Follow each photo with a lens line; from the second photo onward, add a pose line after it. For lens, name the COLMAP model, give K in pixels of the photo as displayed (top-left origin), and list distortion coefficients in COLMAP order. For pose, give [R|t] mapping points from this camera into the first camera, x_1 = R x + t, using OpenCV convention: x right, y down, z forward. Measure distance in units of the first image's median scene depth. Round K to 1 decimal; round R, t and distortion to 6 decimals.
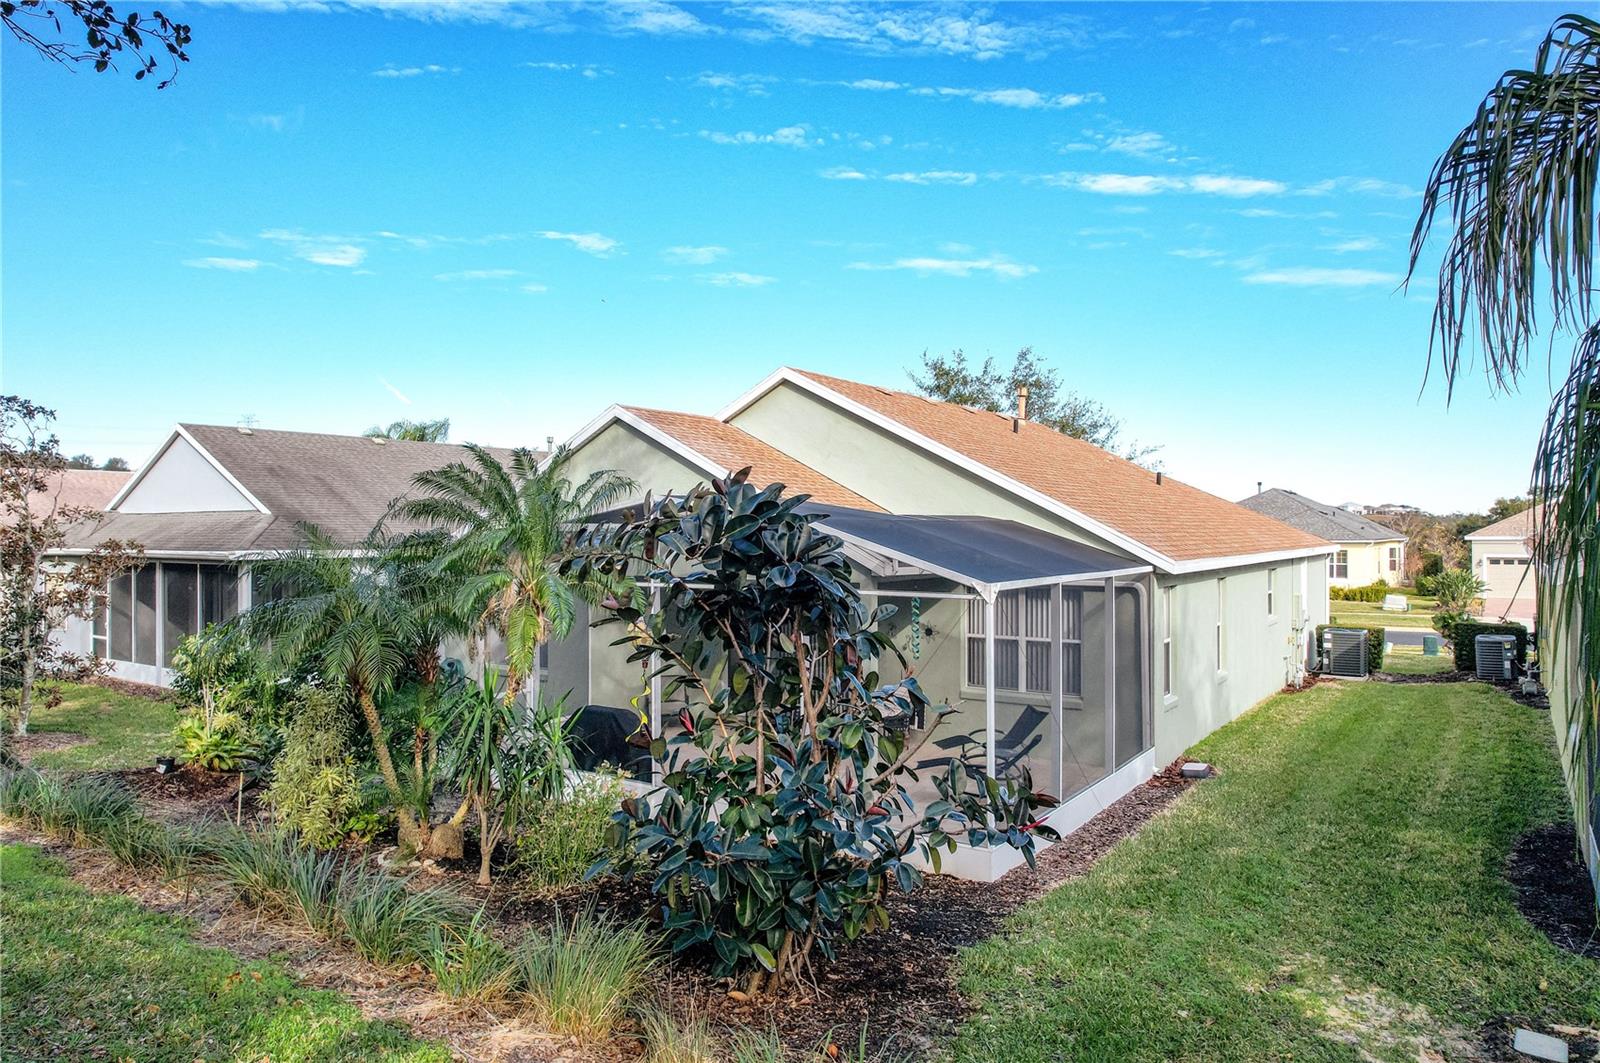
lens RADIAL K [[1007.4, 0, 800.0], [0, 1007.4, 531.5], [0, 0, 1]] dist [0.002514, 0.000191]
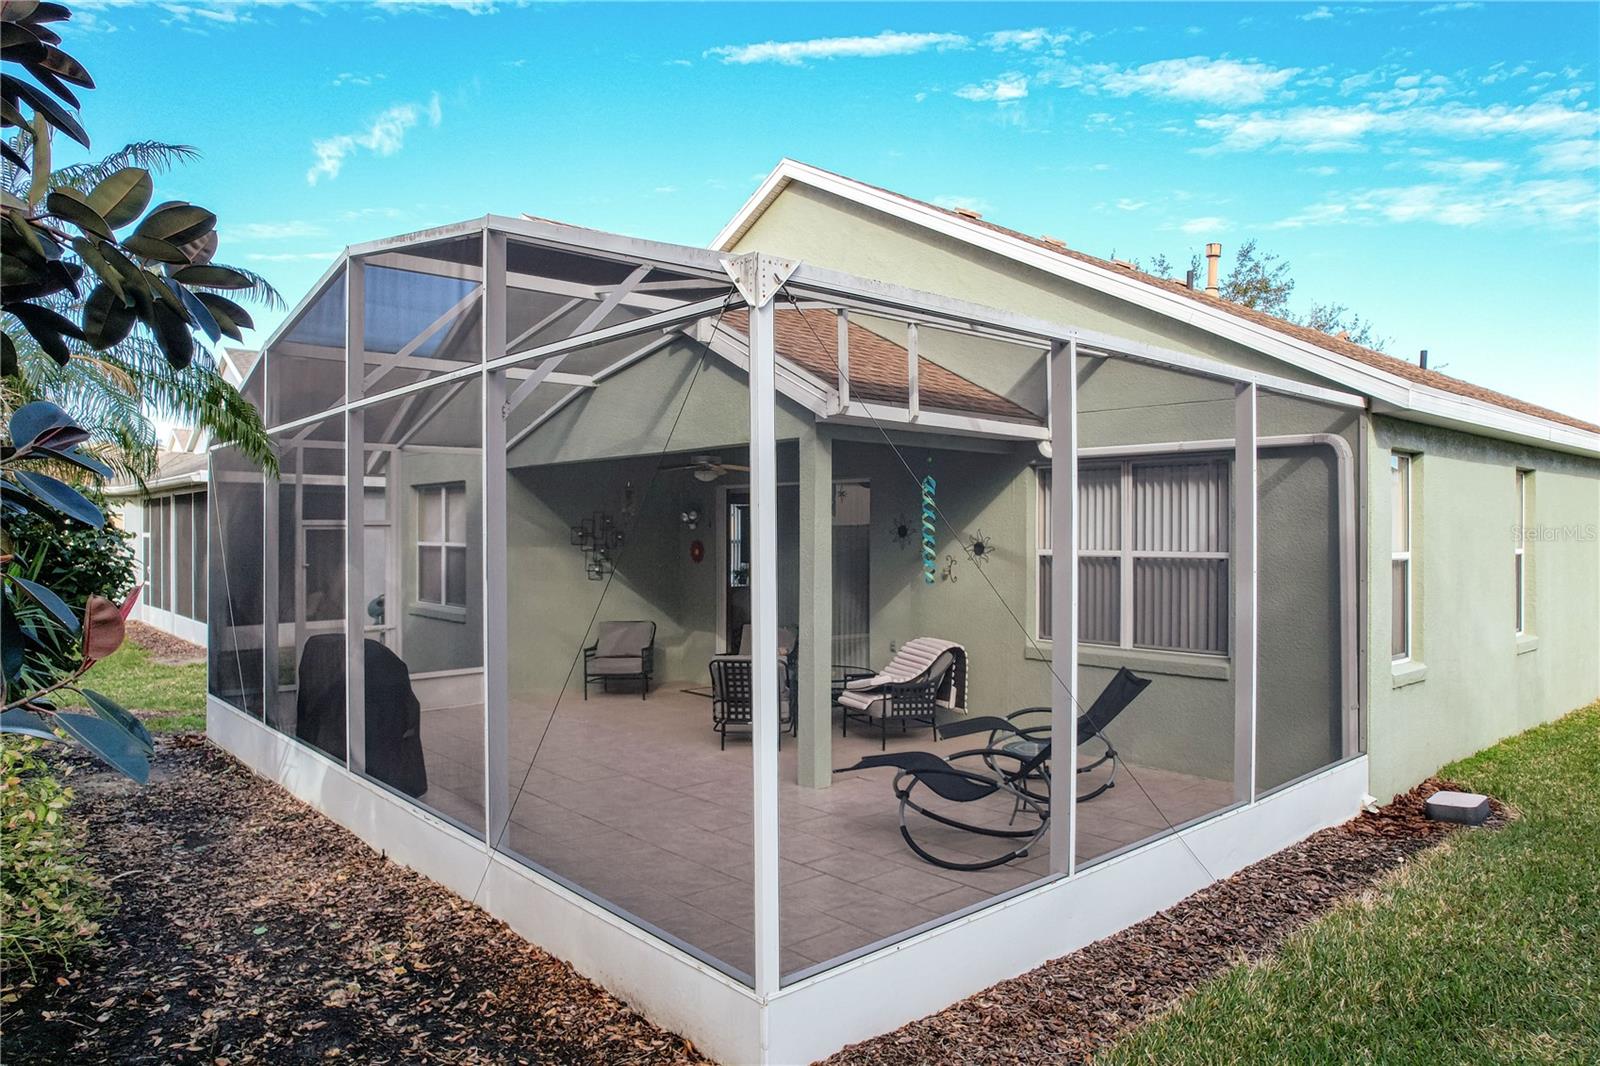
lens RADIAL K [[1041.6, 0, 800.0], [0, 1041.6, 533.0], [0, 0, 1]] dist [-0.000736, 0.041582]
pose [[0.976687, 0.006884, -0.214558, 0.181605], [-0.003946, 0.999892, 0.014122, 0.093371], [0.214633, -0.012946, 0.976609, 0.416300]]
